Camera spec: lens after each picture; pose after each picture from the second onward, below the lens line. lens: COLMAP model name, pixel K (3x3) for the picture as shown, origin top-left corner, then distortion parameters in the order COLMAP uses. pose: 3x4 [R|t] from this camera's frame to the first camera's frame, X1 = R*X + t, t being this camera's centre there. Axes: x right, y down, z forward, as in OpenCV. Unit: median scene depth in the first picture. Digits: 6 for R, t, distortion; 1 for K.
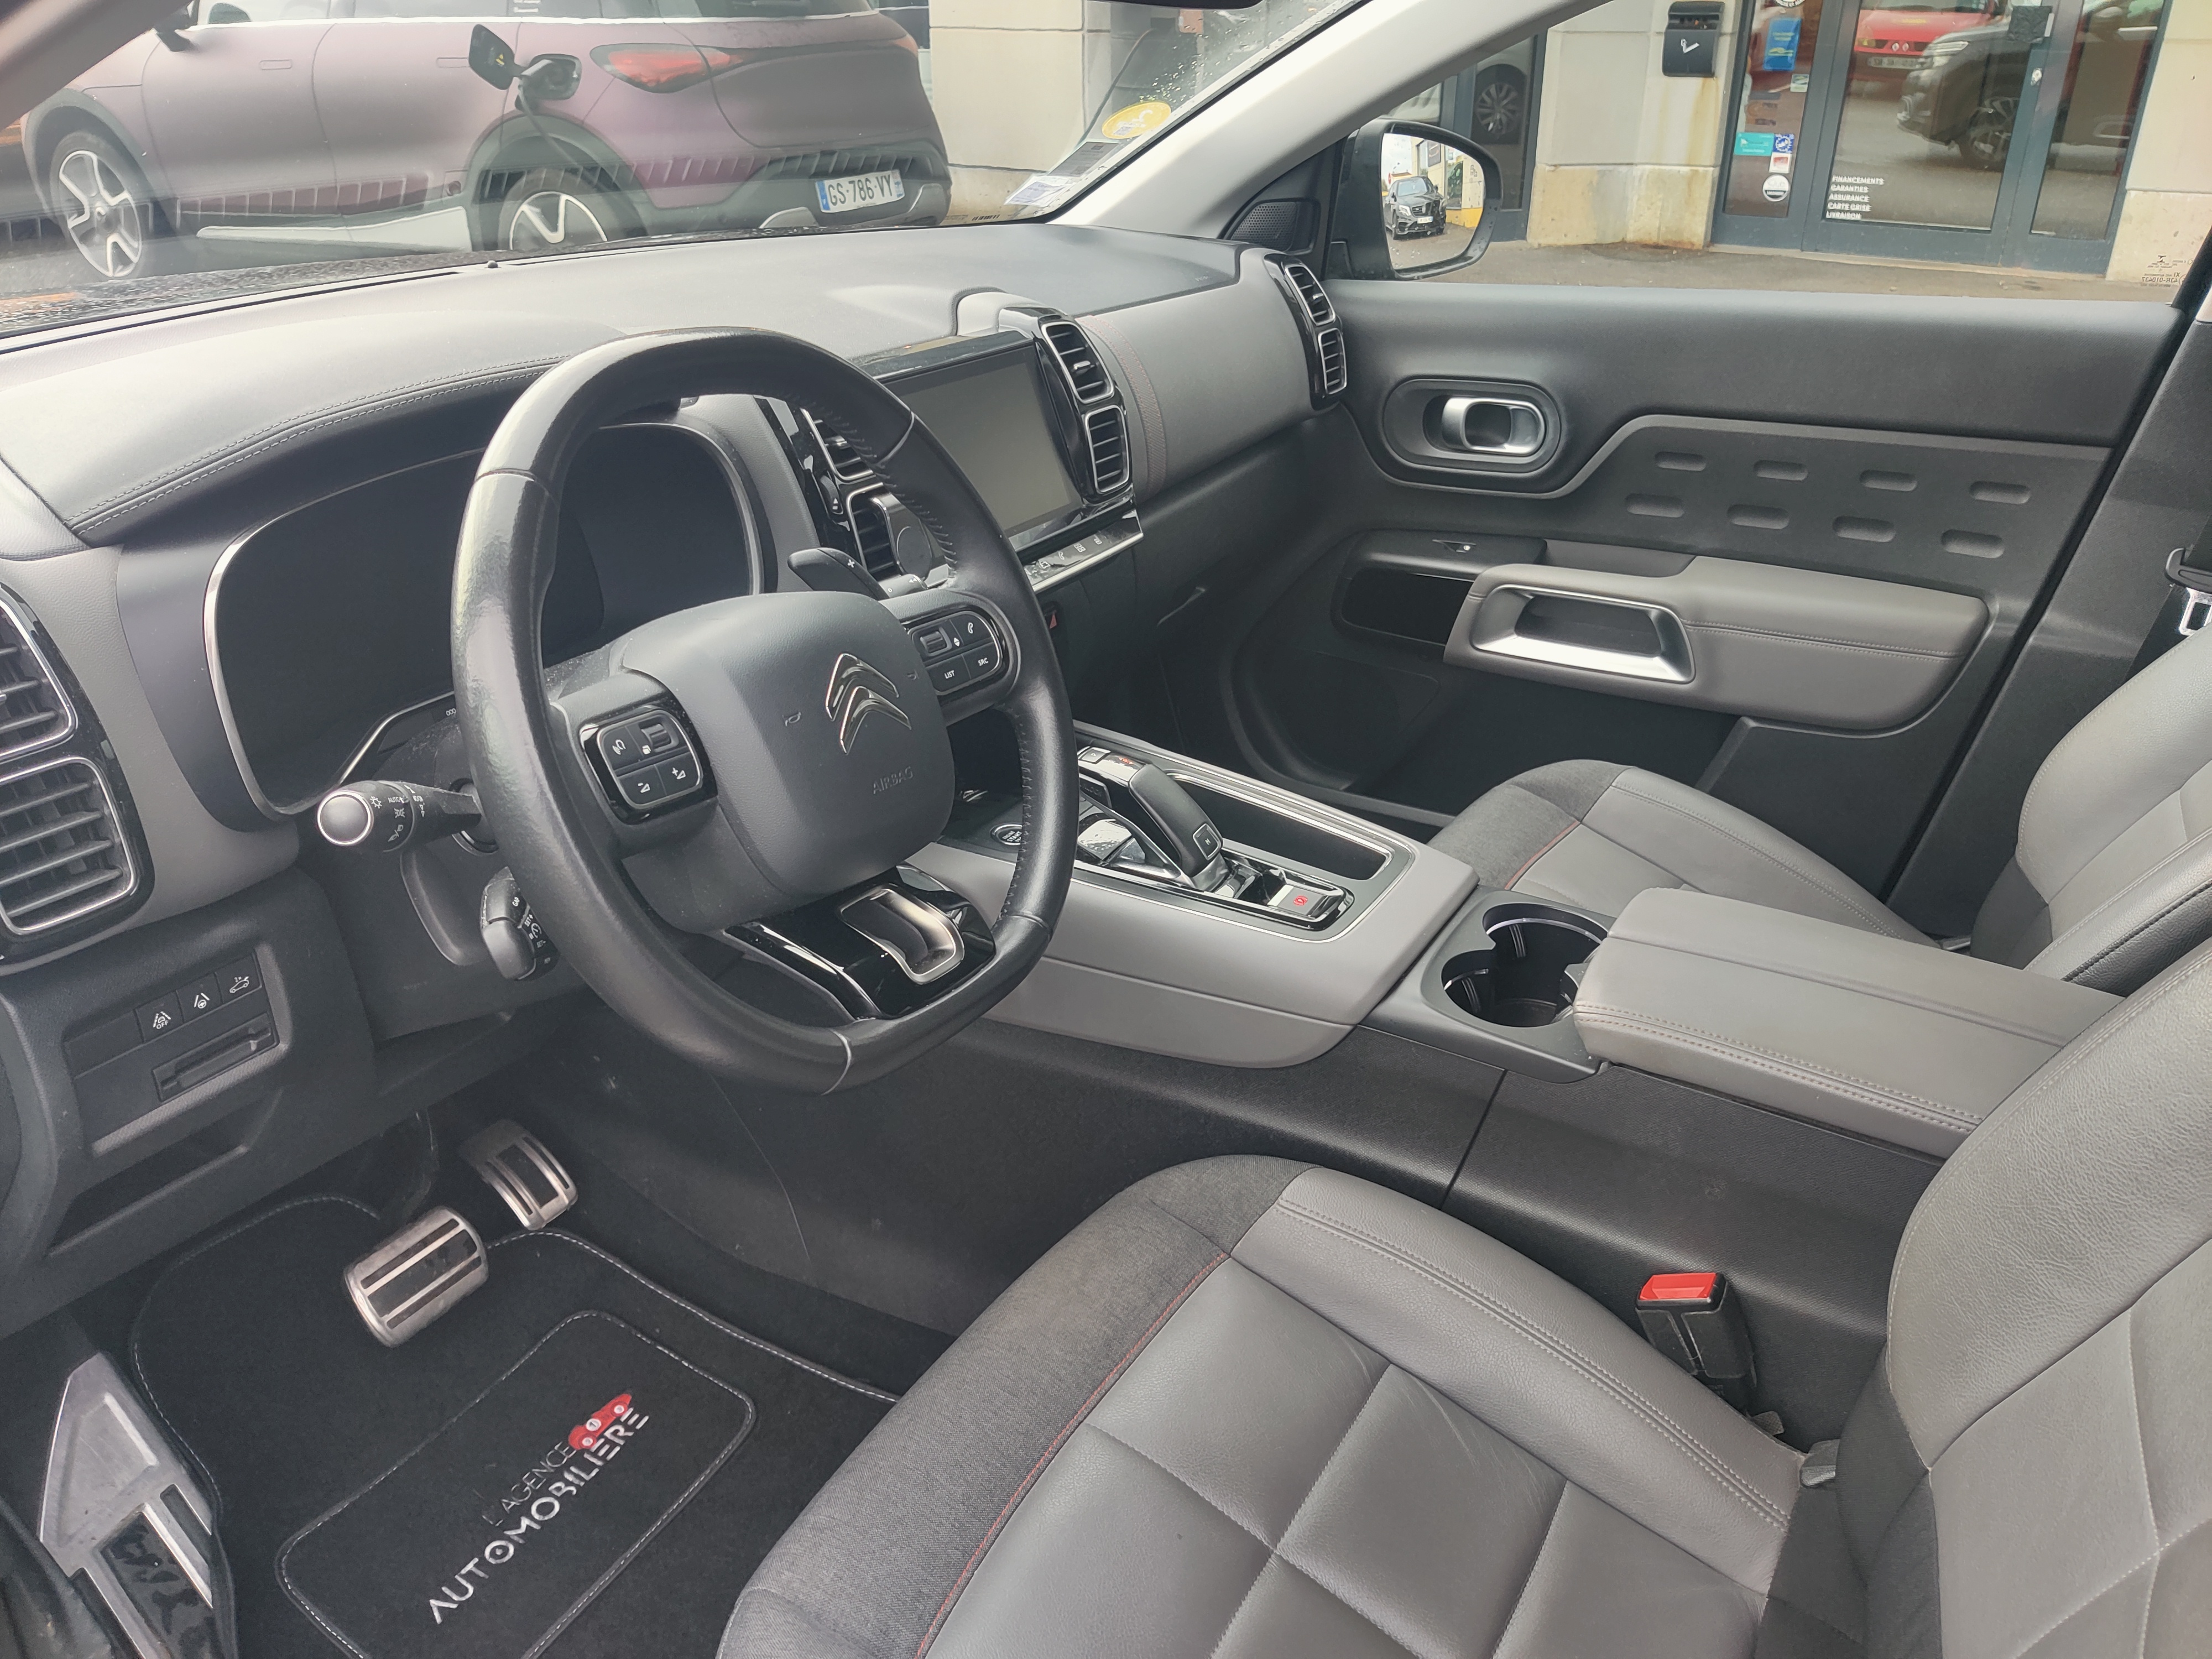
lens RADIAL K [[1690.0, 0, 1110.7], [0, 1690.0, 820.9], [0, 0, 1]] dist [0.002180, -0.019227]
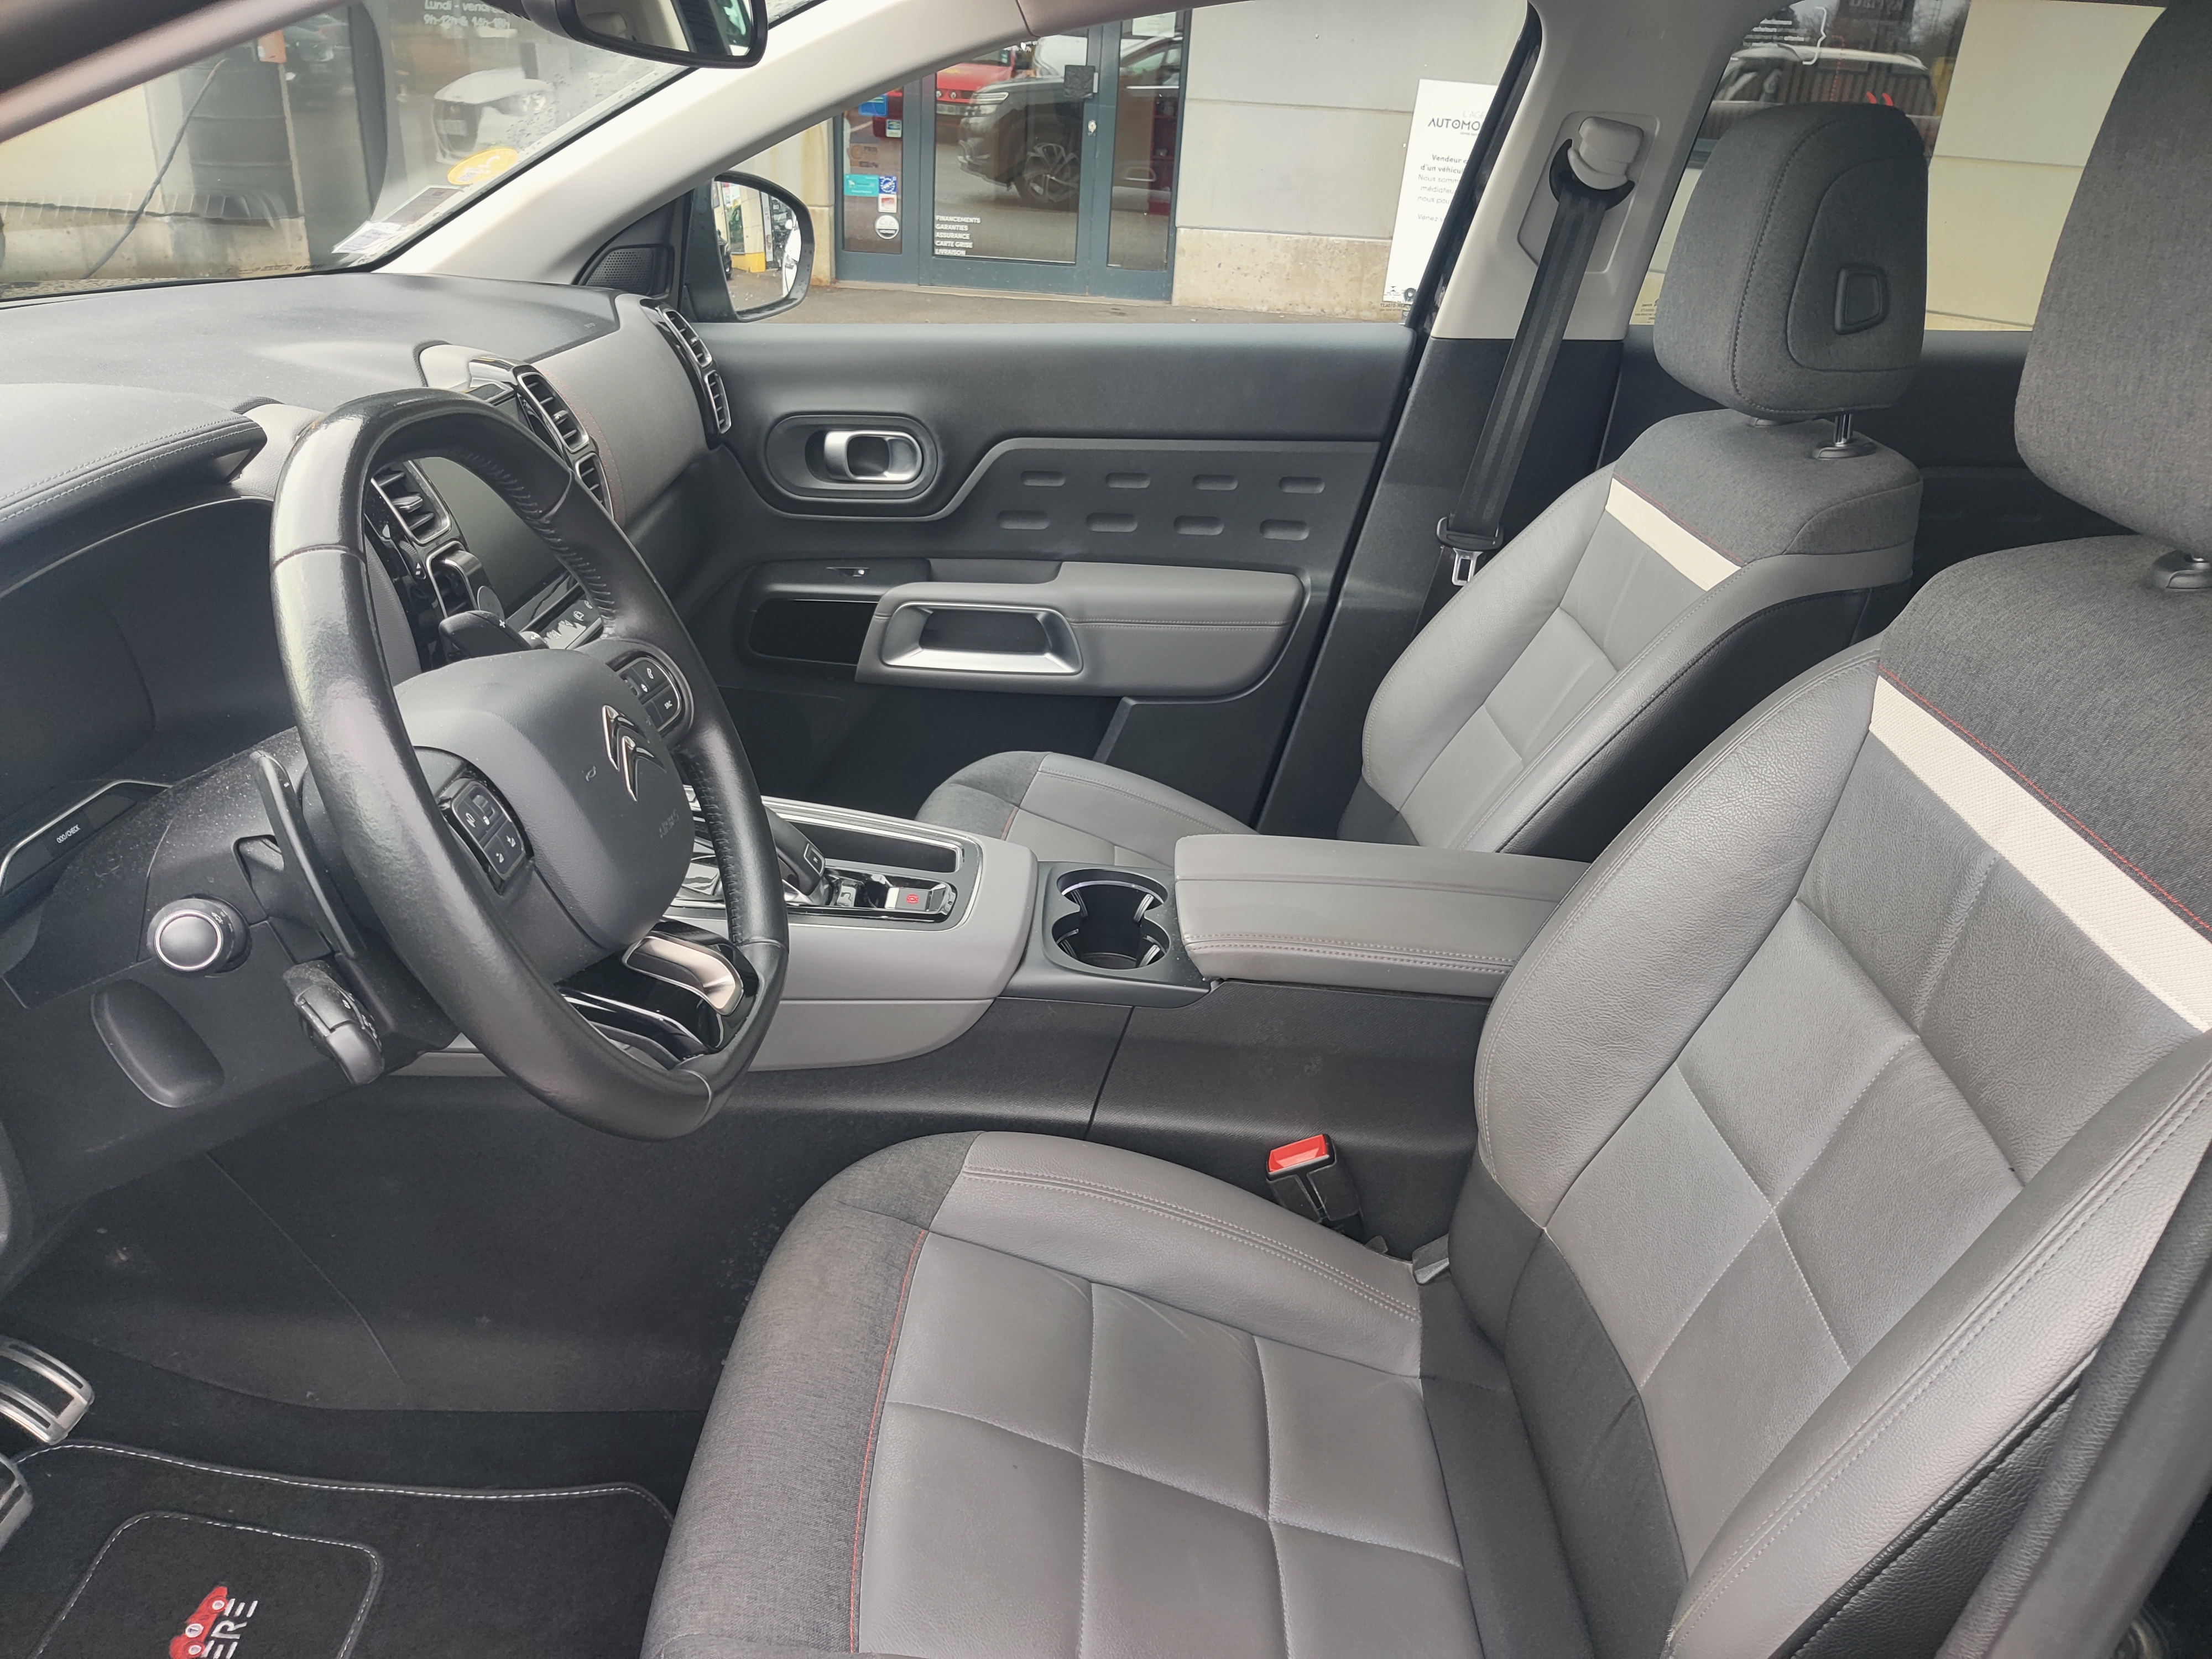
lens RADIAL K [[1701.2, 0, 1055.7], [0, 1701.2, 864.6], [0, 0, 1]] dist [0.013486, -0.030408]
pose [[0.886694, -0.161546, 0.433217, -0.215340], [0.161189, 0.986198, 0.037834, -0.000488], [-0.433350, 0.036283, 0.900495, -0.016031]]
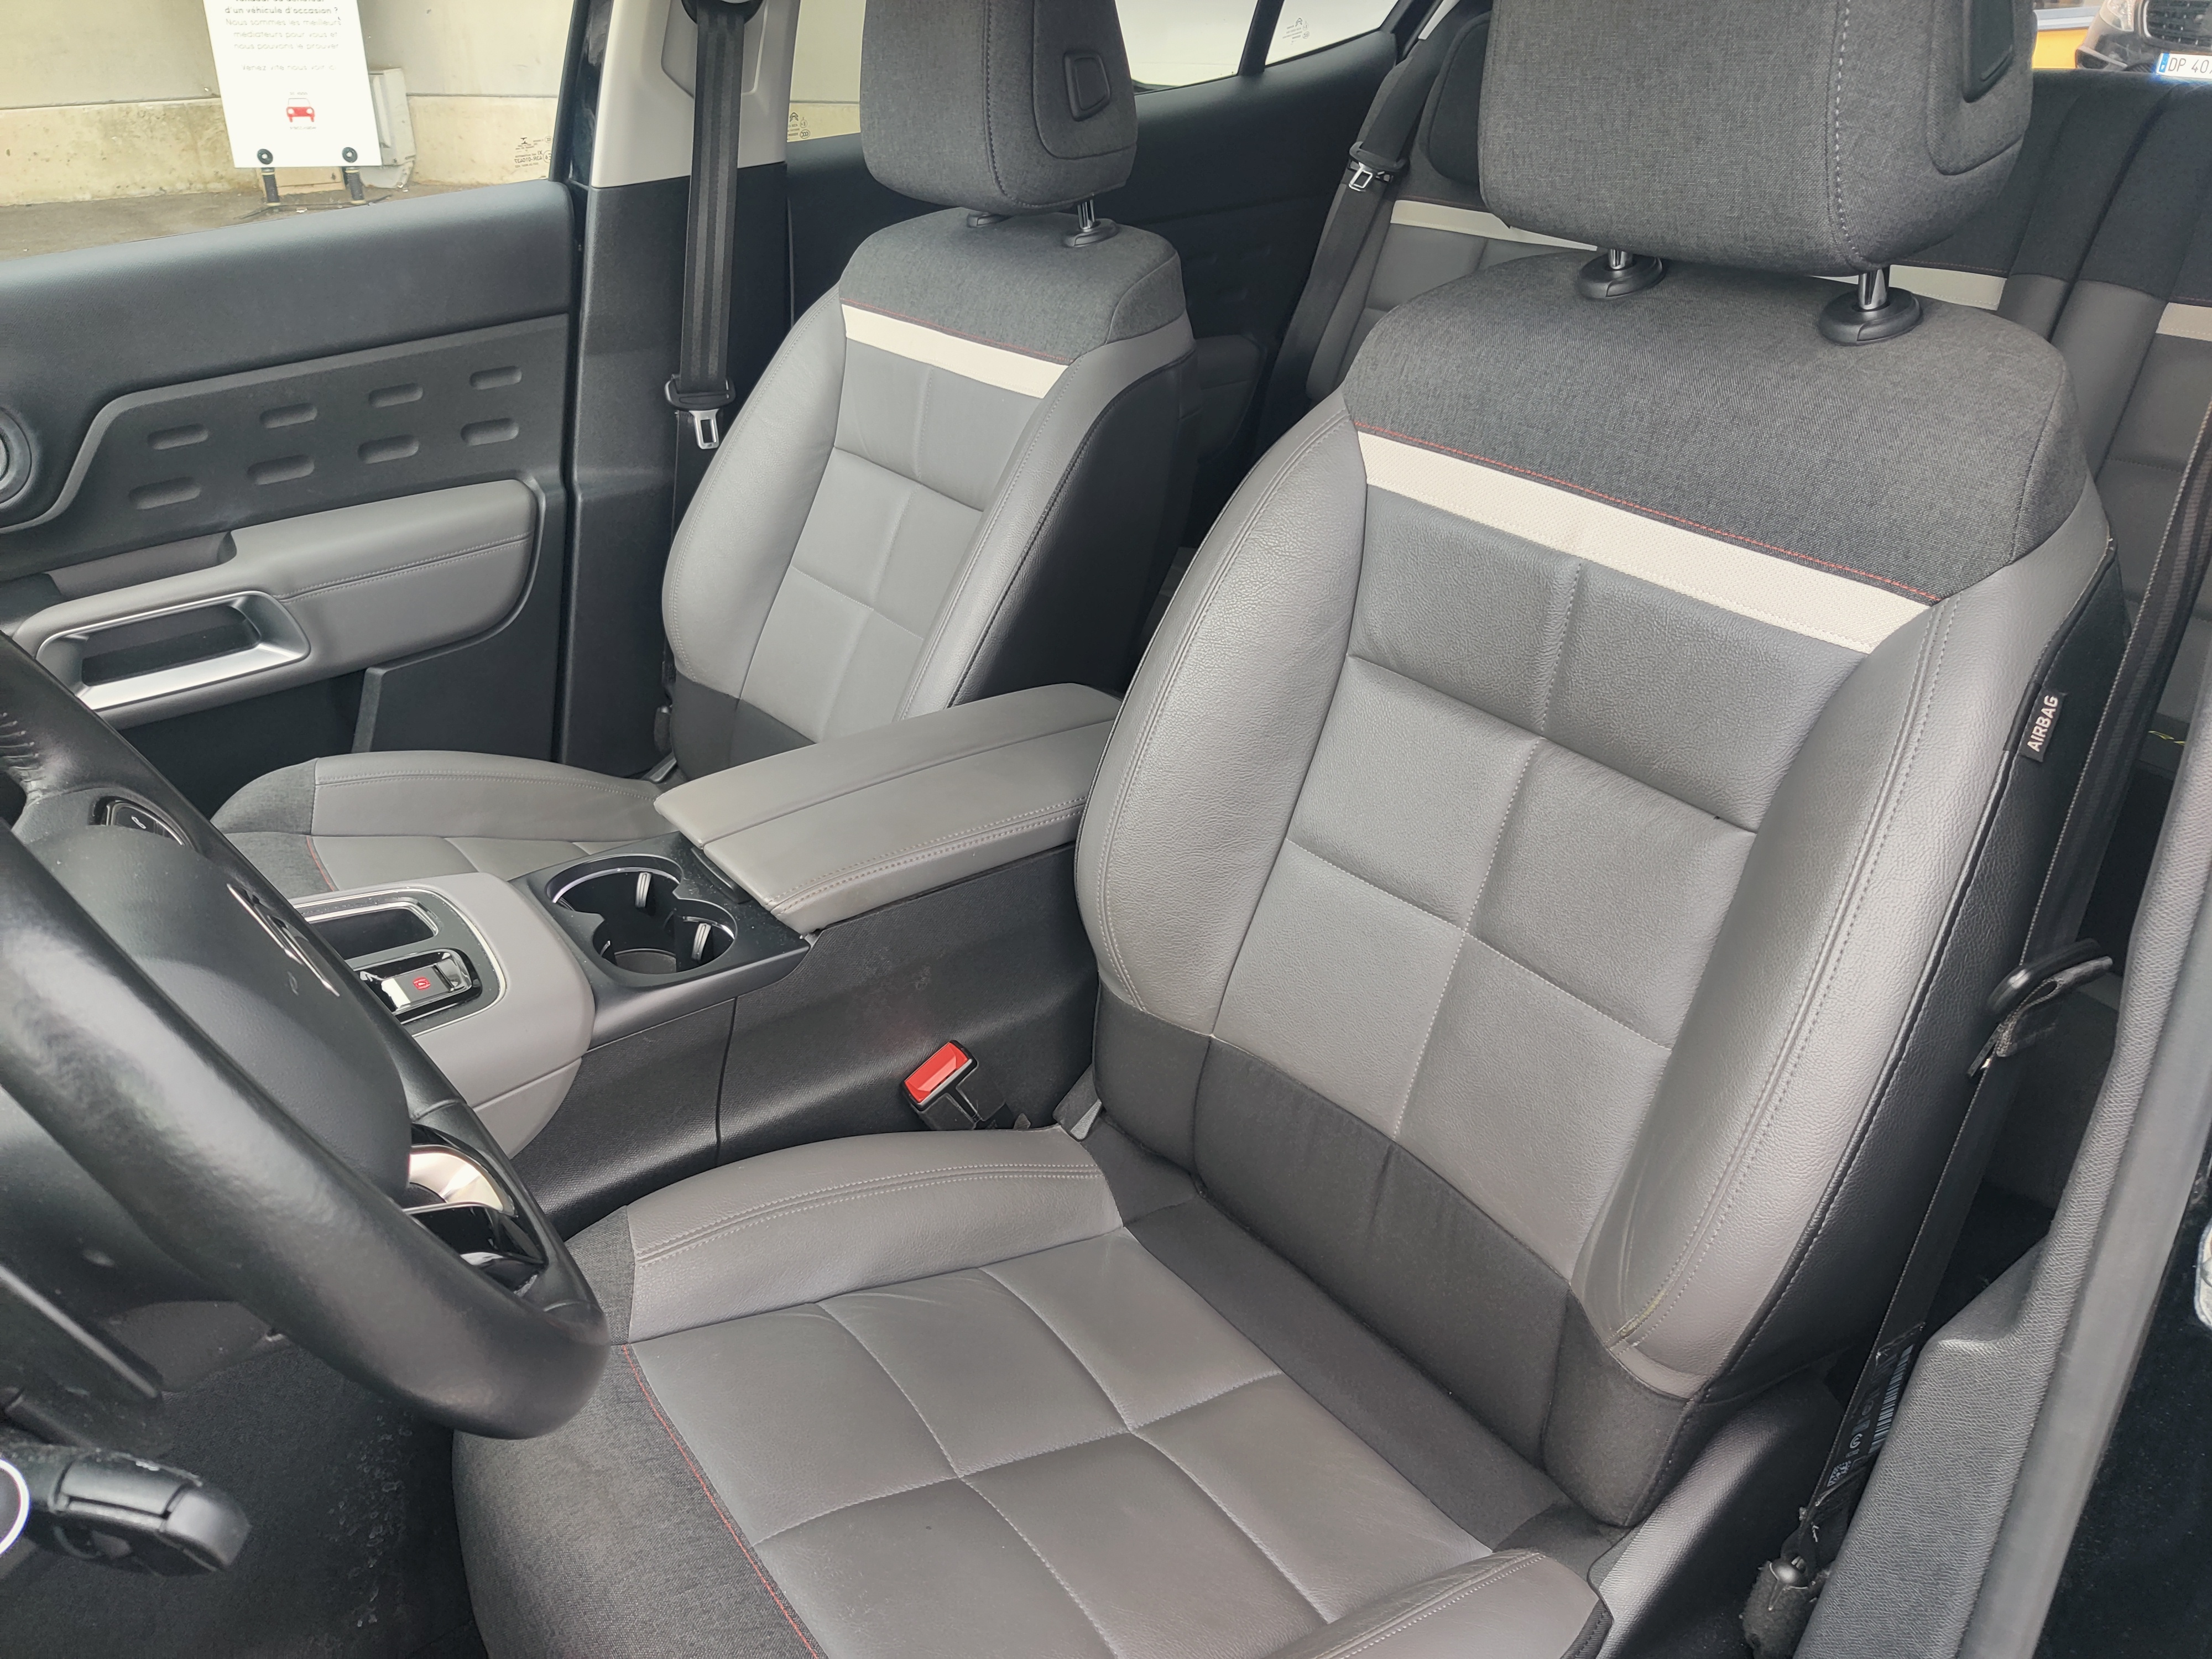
lens RADIAL K [[1690.0, 0, 1090.9], [0, 1690.0, 830.1], [0, 0, 1]] dist [0.002180, -0.019227]
pose [[0.403732, -0.443759, 0.800049, -0.316214], [0.406027, 0.870559, 0.277973, -0.095369], [-0.819843, 0.212615, 0.531651, 0.197968]]
